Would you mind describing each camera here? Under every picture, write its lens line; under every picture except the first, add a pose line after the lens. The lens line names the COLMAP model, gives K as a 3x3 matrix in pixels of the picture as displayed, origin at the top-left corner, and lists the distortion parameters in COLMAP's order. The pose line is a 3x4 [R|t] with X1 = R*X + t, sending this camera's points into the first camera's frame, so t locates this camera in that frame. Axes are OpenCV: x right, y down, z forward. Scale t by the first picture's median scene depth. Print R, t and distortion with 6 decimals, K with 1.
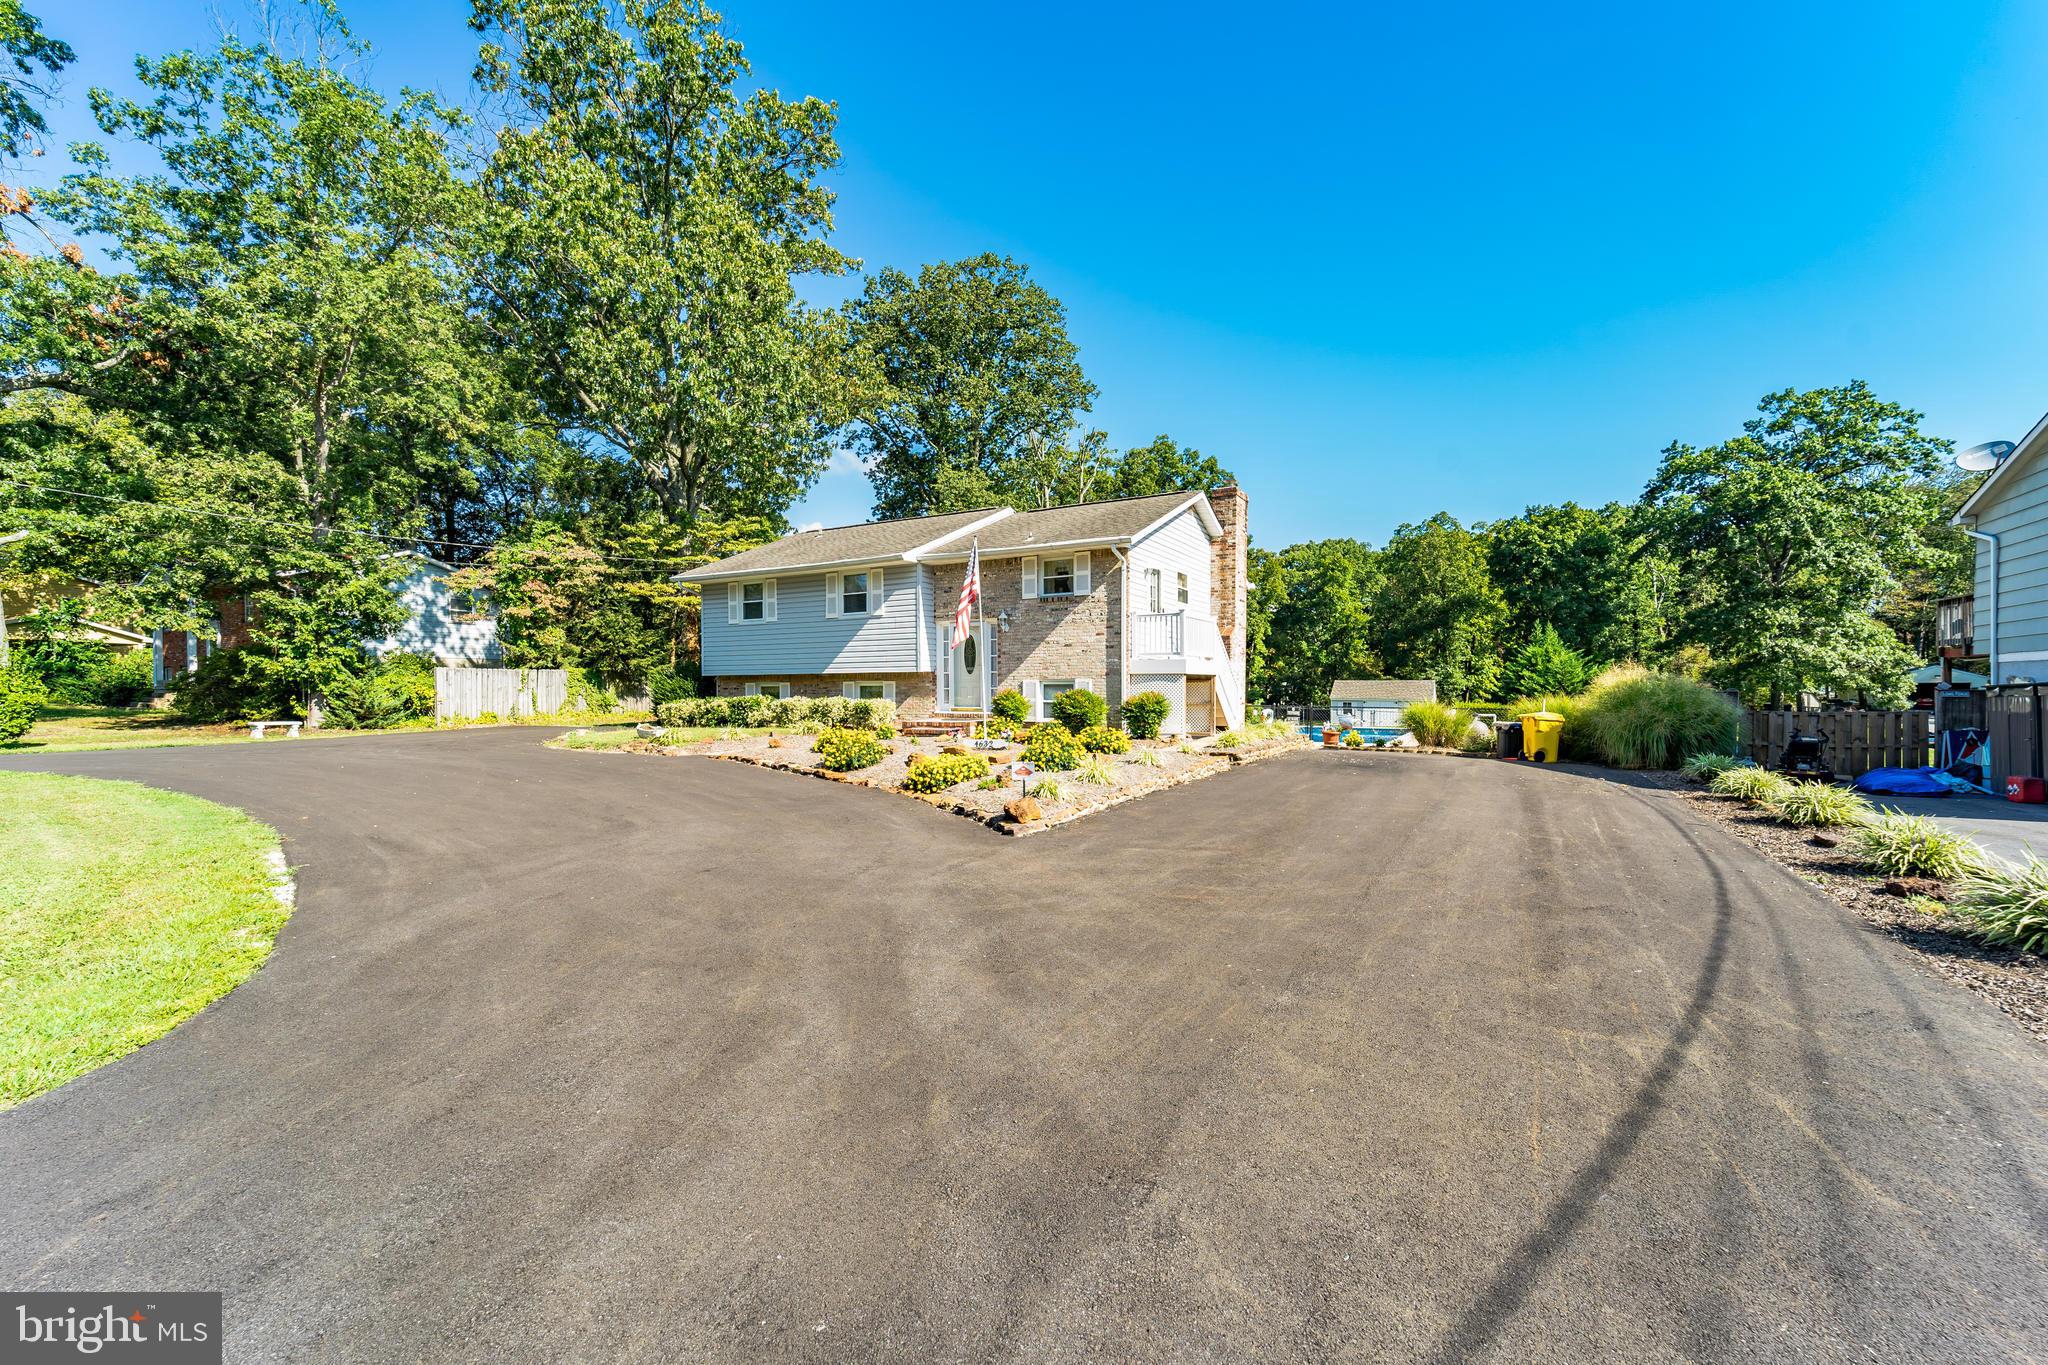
lens RADIAL K [[823.9, 0, 1015.1], [0, 823.9, 684.6], [0, 0, 1]] dist [0.000887, 0.000111]
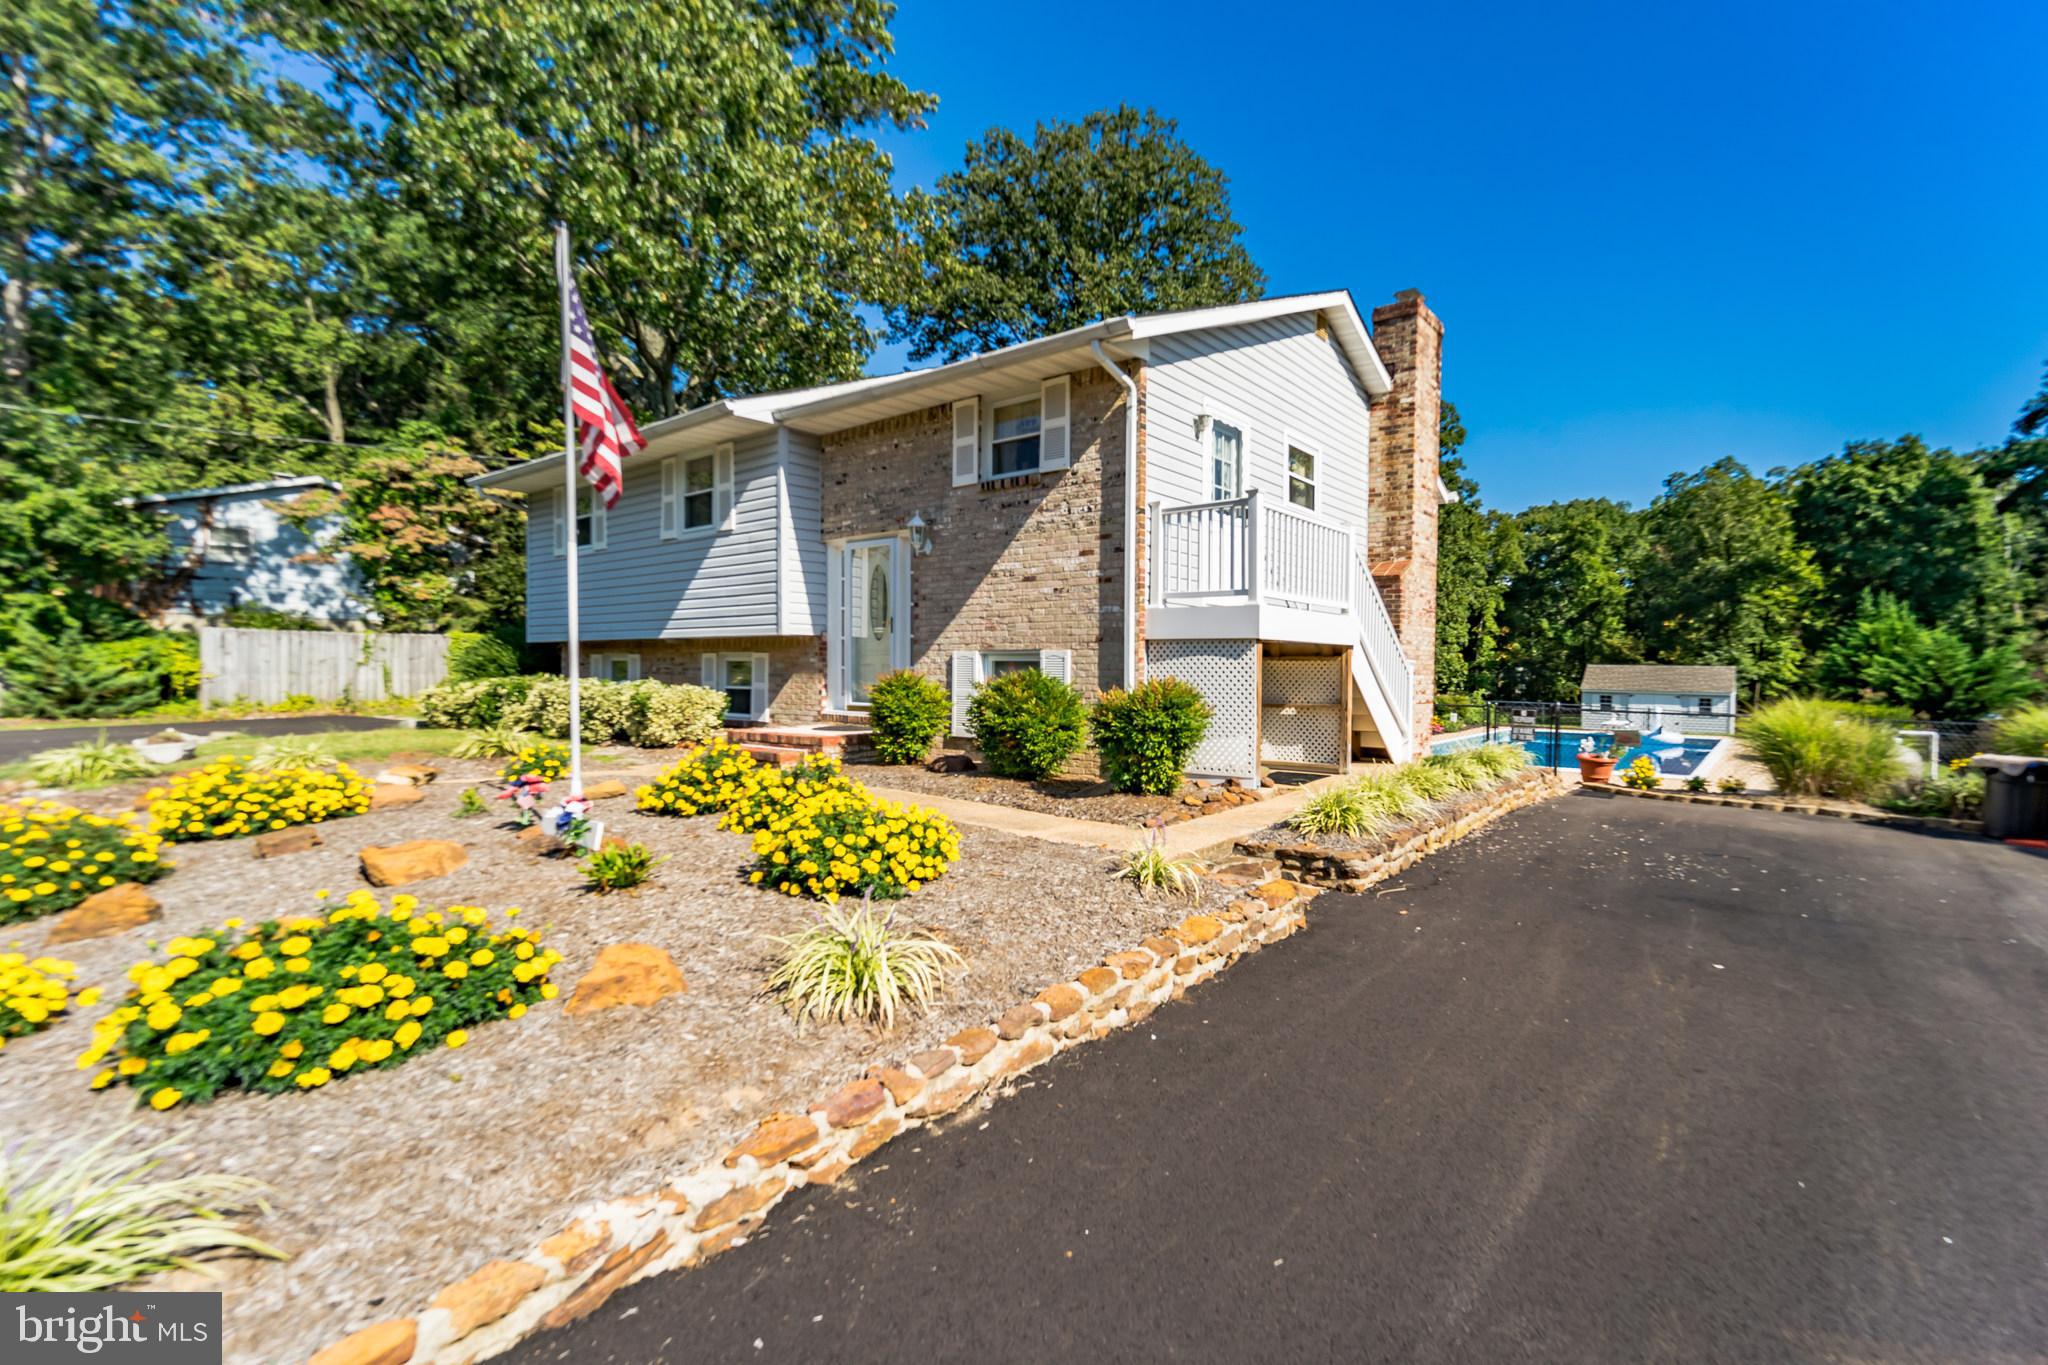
lens RADIAL K [[881.8, 0, 1140.4], [0, 881.8, 667.9], [0, 0, 1]] dist [-0.001596, -0.000658]
pose [[0.995657, 0.012477, -0.092259, 0.124970], [-0.012315, 0.999921, 0.002323, 0.001239], [0.092281, -0.001177, 0.995732, 0.355037]]
